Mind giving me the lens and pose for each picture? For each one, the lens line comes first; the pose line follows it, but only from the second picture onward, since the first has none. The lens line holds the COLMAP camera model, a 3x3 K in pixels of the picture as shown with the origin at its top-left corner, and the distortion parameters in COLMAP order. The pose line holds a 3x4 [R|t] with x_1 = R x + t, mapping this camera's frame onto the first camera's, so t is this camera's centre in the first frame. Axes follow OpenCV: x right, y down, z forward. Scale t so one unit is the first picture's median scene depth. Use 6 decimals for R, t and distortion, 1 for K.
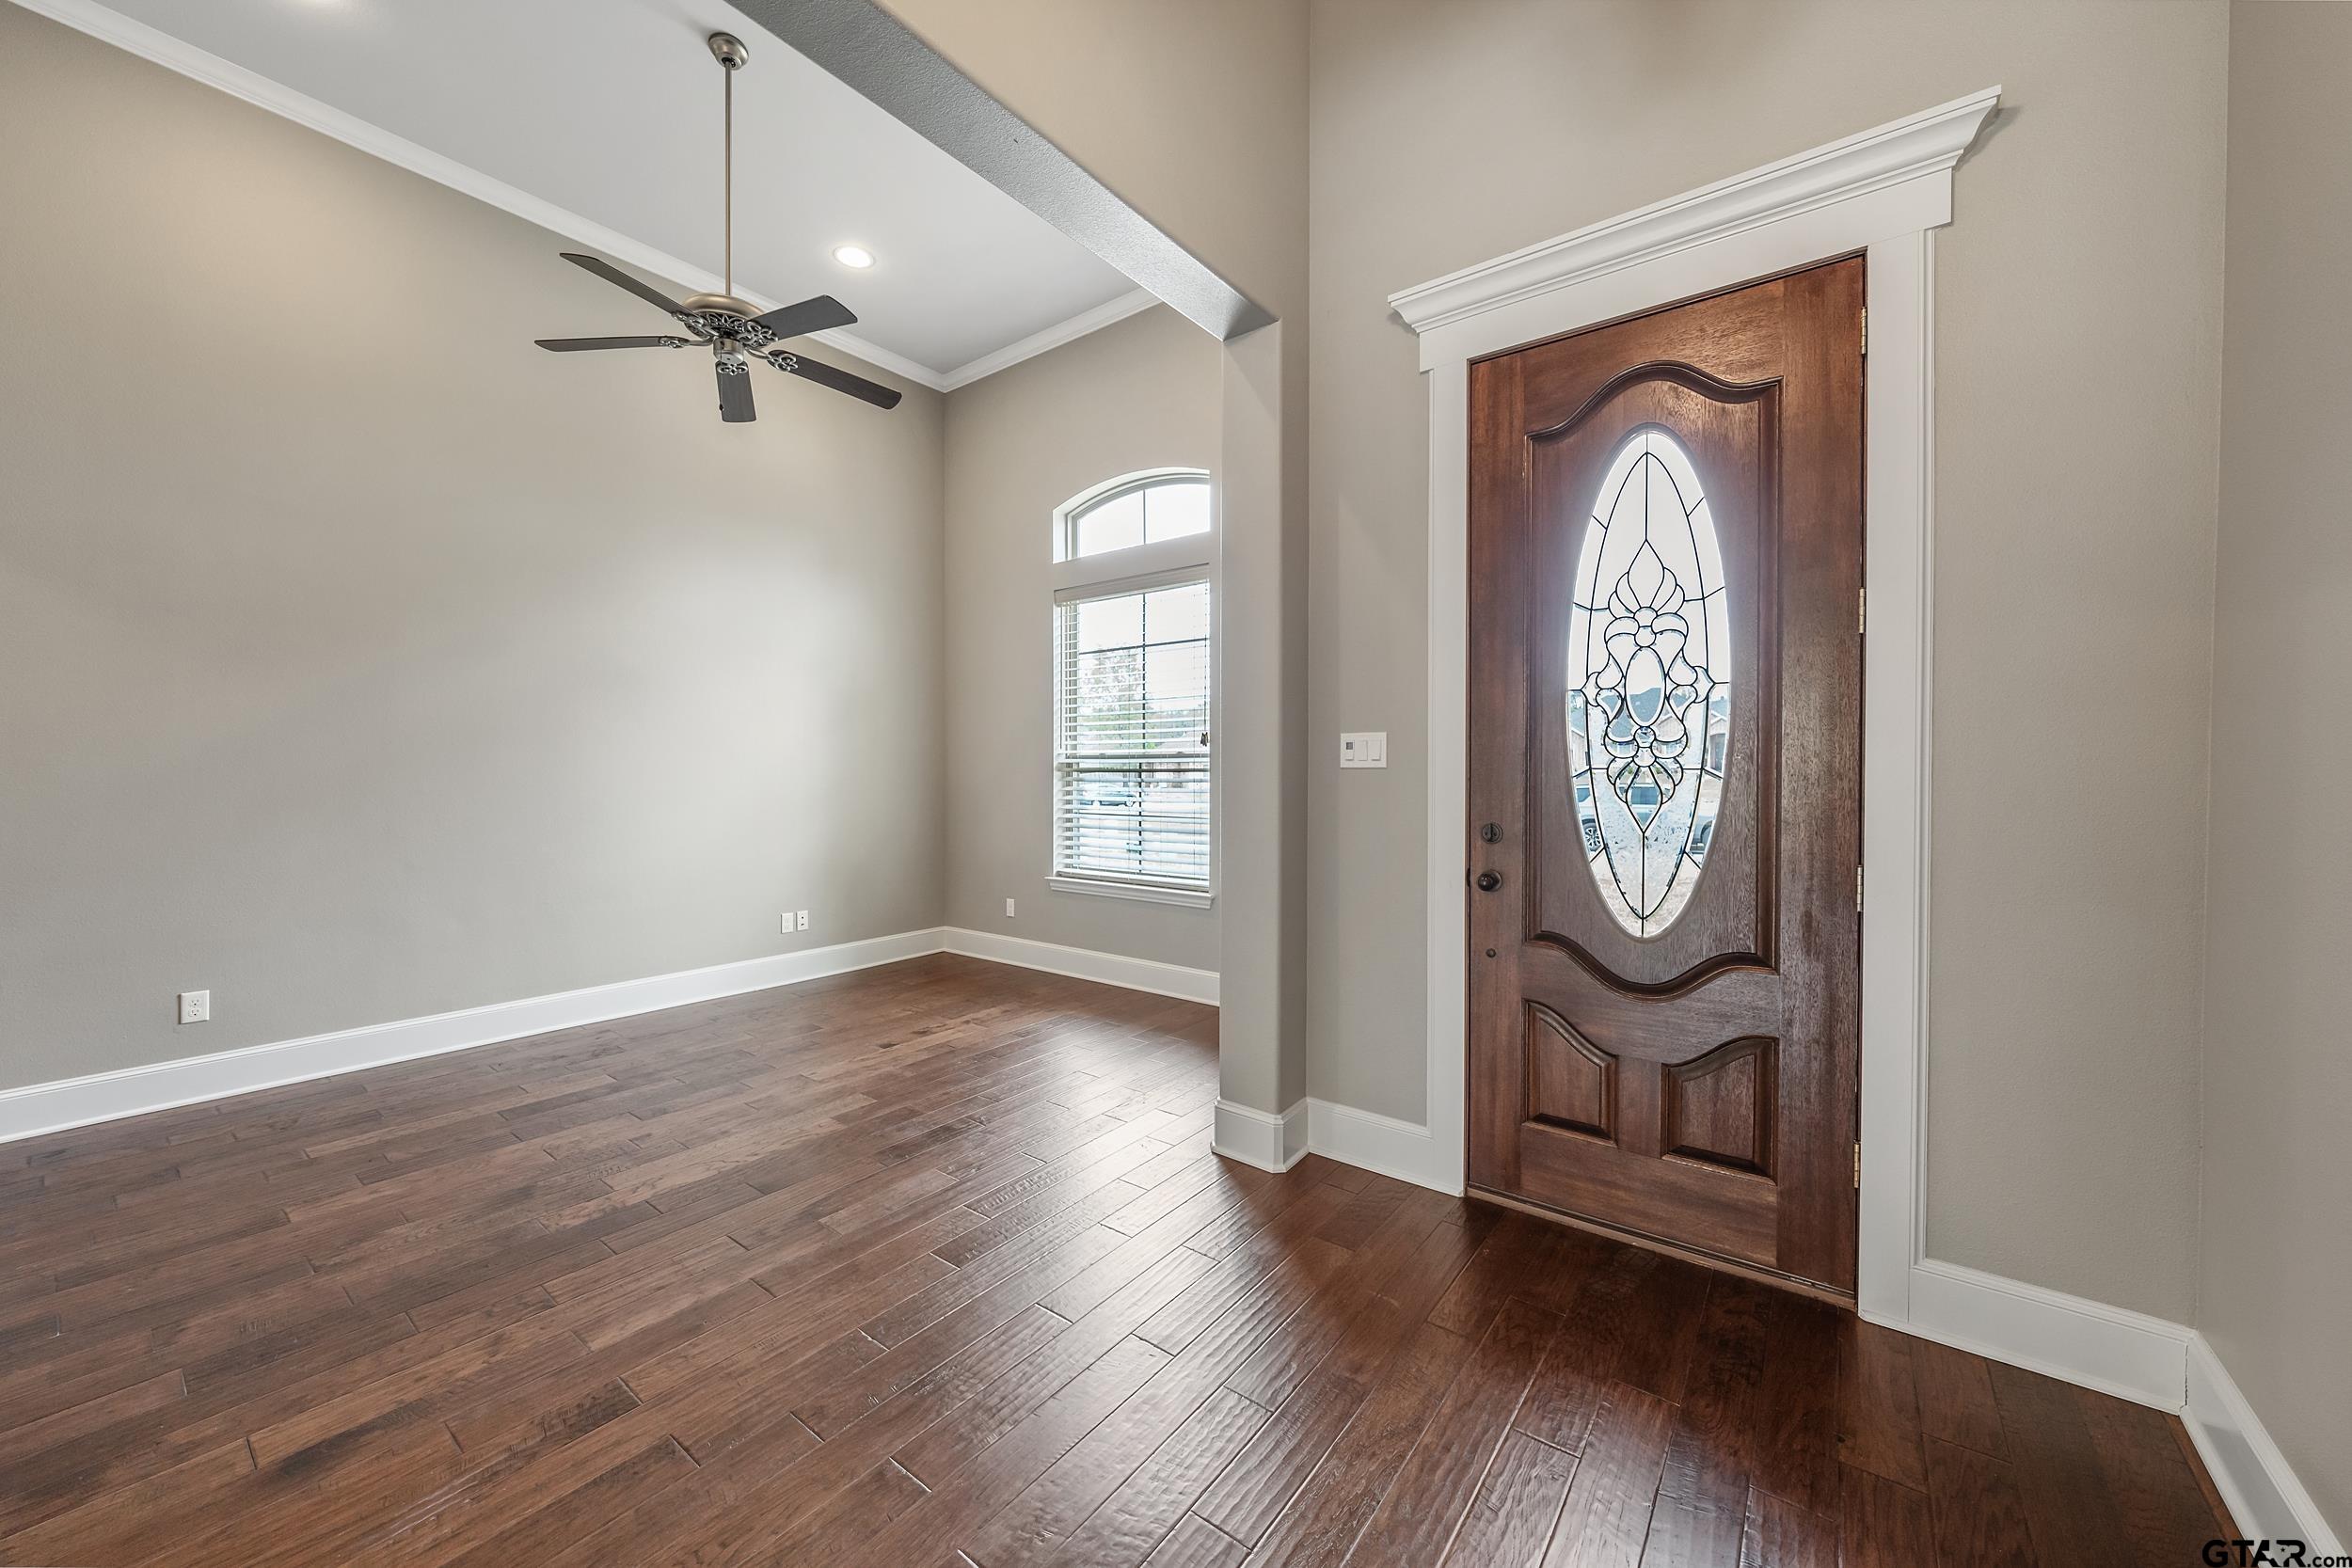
lens RADIAL K [[848.6, 0, 1171.1], [0, 848.6, 775.5], [0, 0, 1]] dist [-0.000605, 0.000450]
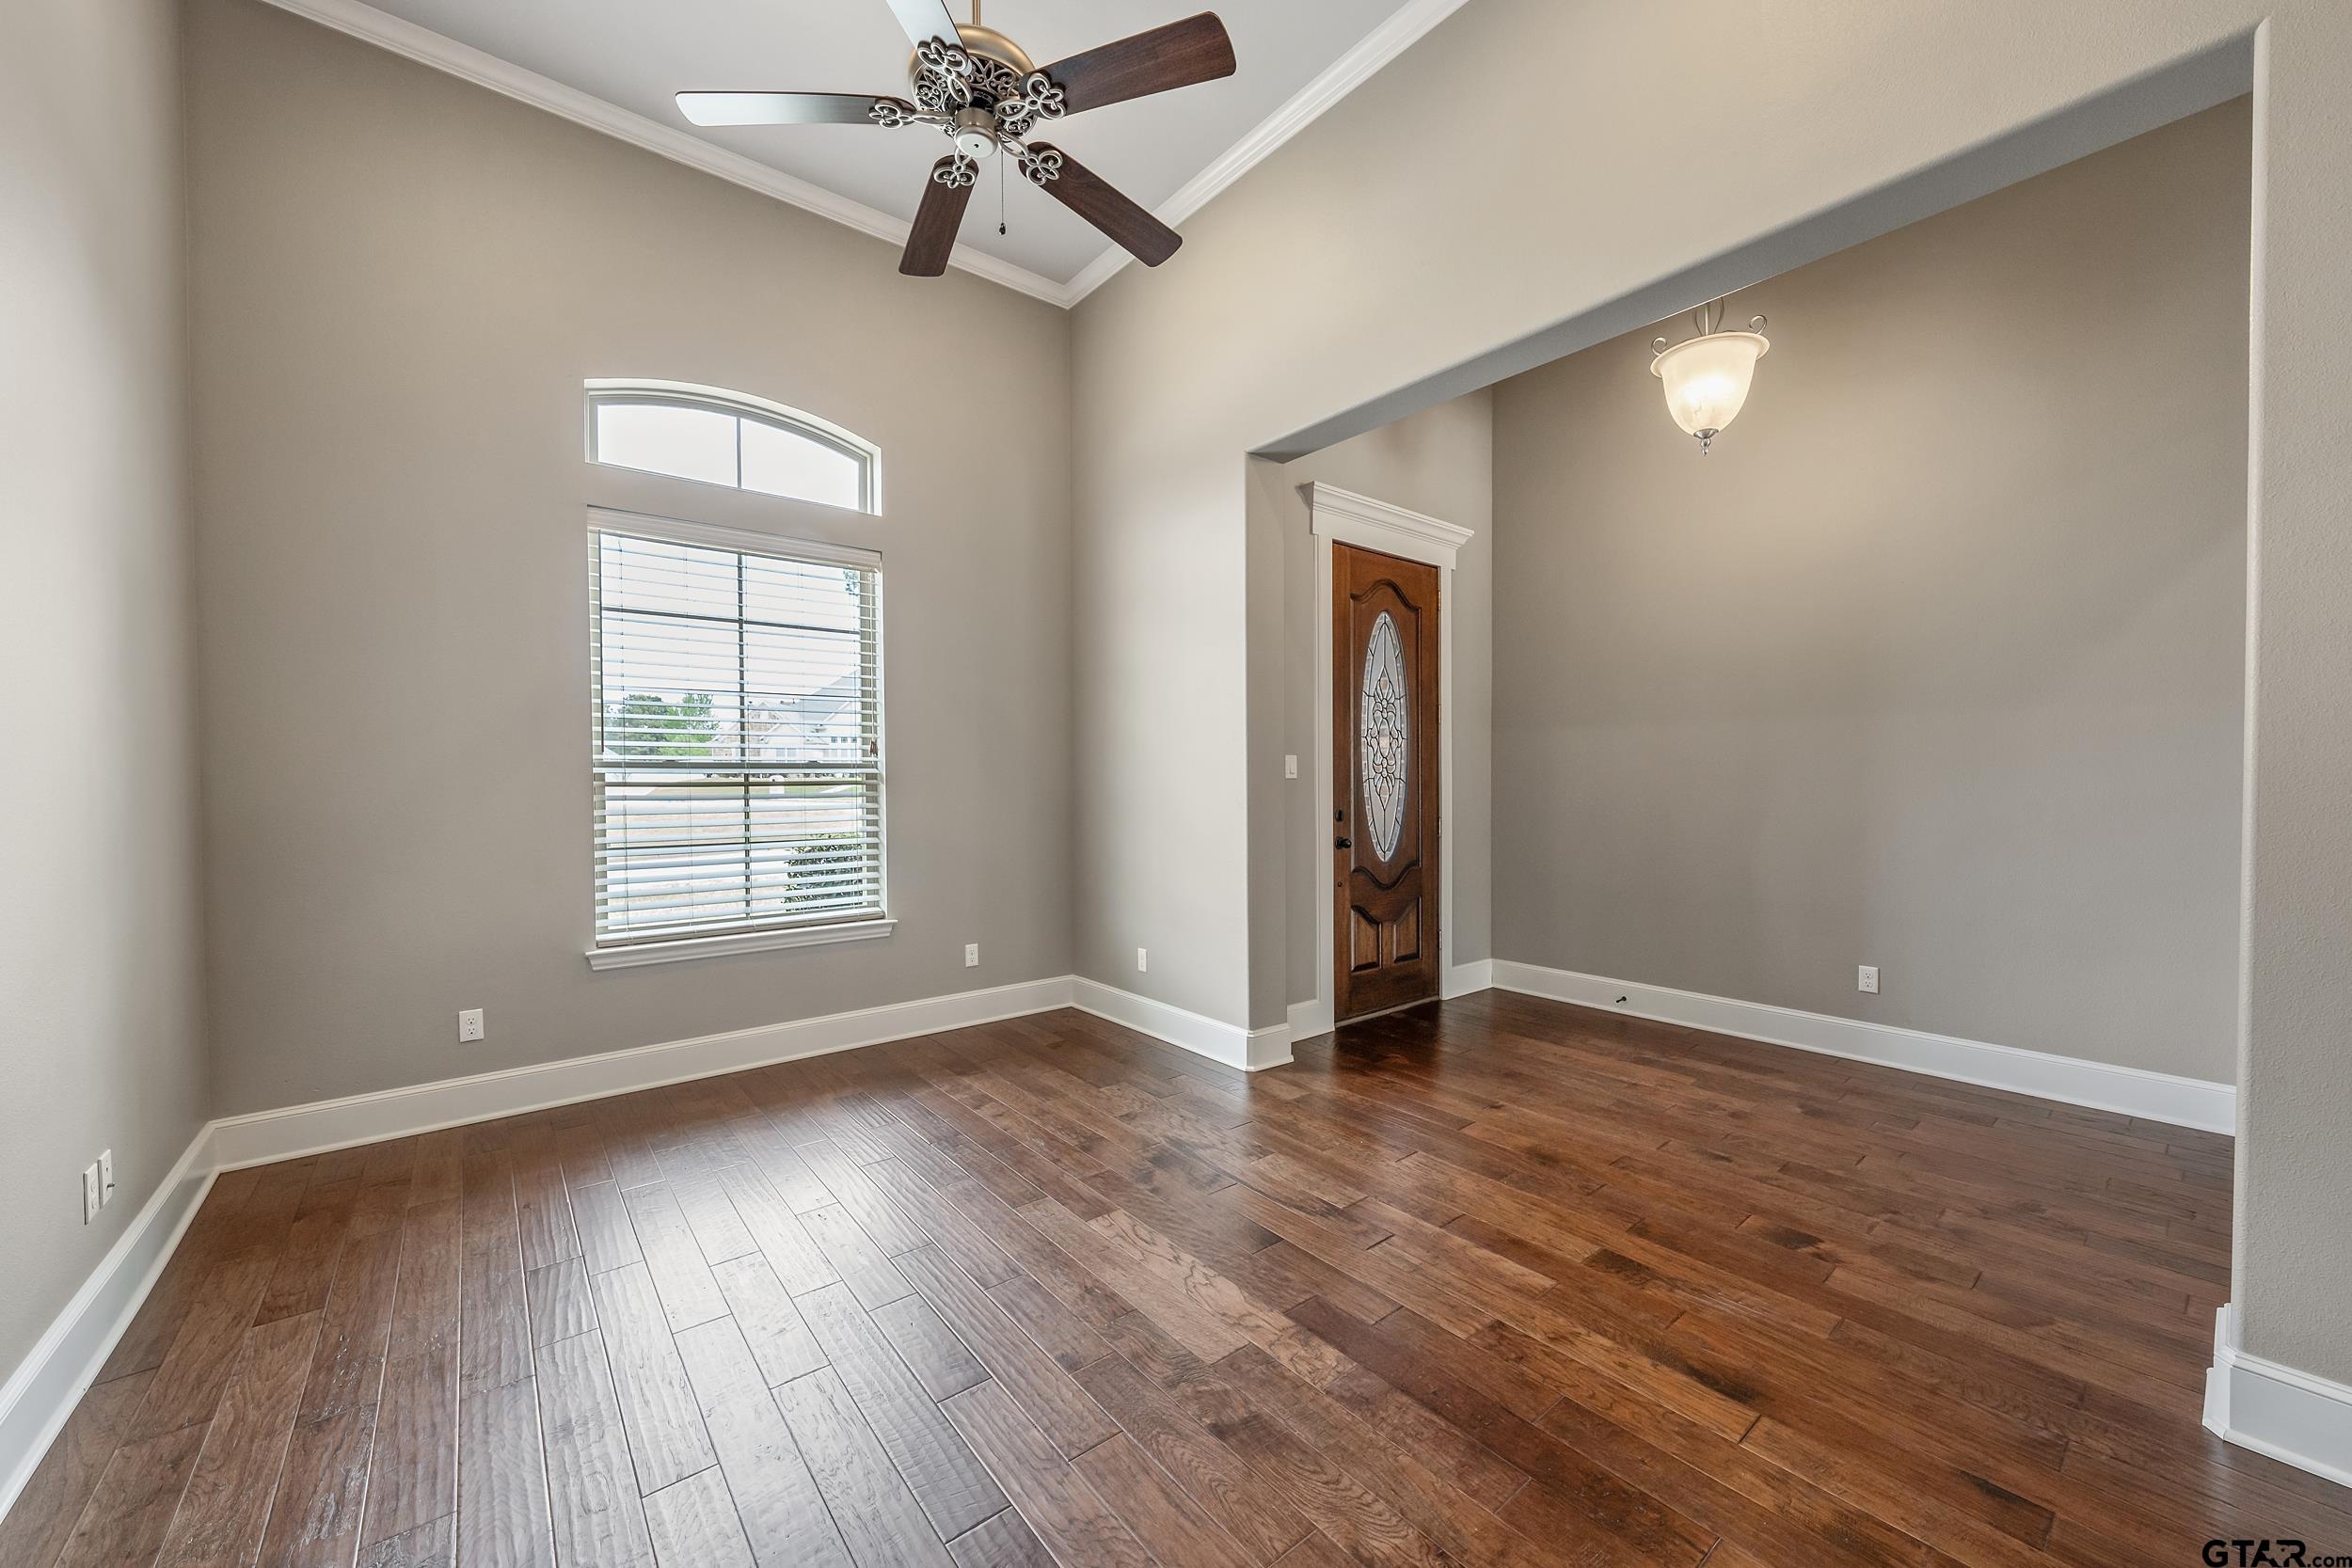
lens RADIAL K [[848.6, 0, 1192.5], [0, 848.6, 784.3], [0, 0, 1]] dist [-0.000605, 0.000450]
pose [[0.250916, -0.008403, 0.967972, -1.474049], [0.011610, 0.999917, 0.005671, -0.010954], [-0.967939, 0.009816, 0.250993, 0.907579]]
